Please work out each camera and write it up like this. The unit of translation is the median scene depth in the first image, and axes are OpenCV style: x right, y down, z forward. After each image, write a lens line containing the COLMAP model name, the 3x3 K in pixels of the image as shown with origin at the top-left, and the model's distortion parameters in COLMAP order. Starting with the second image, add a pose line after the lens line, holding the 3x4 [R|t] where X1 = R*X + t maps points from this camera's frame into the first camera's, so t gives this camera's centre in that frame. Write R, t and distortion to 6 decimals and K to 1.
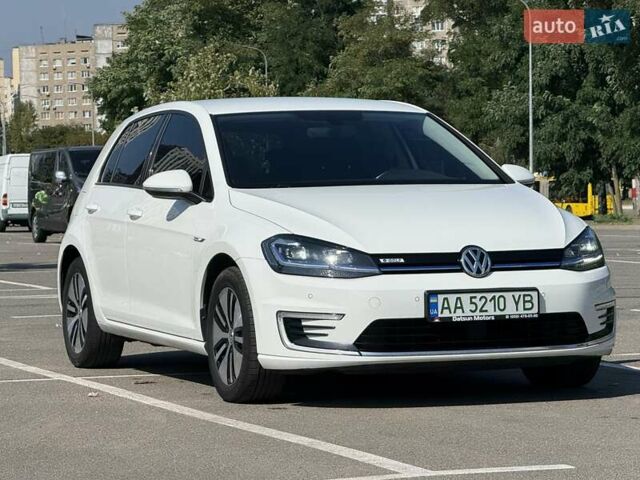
lens RADIAL K [[2488.8, 0, 318.9], [0, 2488.8, 241.4], [0, 0, 1]] dist [0.358632, 0.000000]
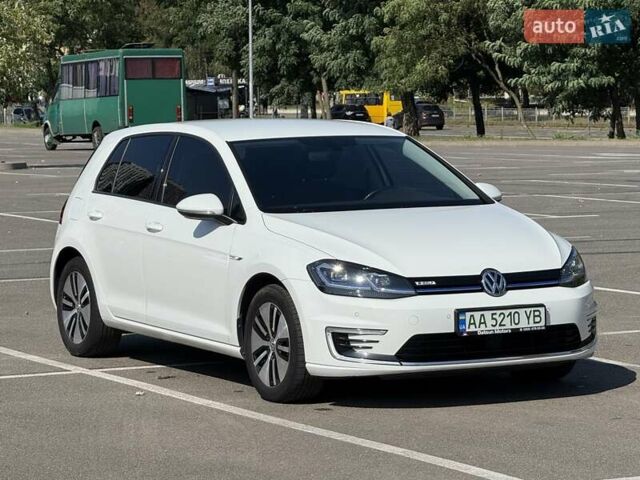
lens RADIAL K [[2488.8, 0, 320.4], [0, 2488.8, 238.4], [0, 0, 1]] dist [0.358632, 0.000000]
pose [[0.991324, -0.006388, 0.131282, -0.167279], [0.001054, 0.999172, 0.040663, -0.058879], [-0.131433, -0.040172, 0.990511, -0.144134]]
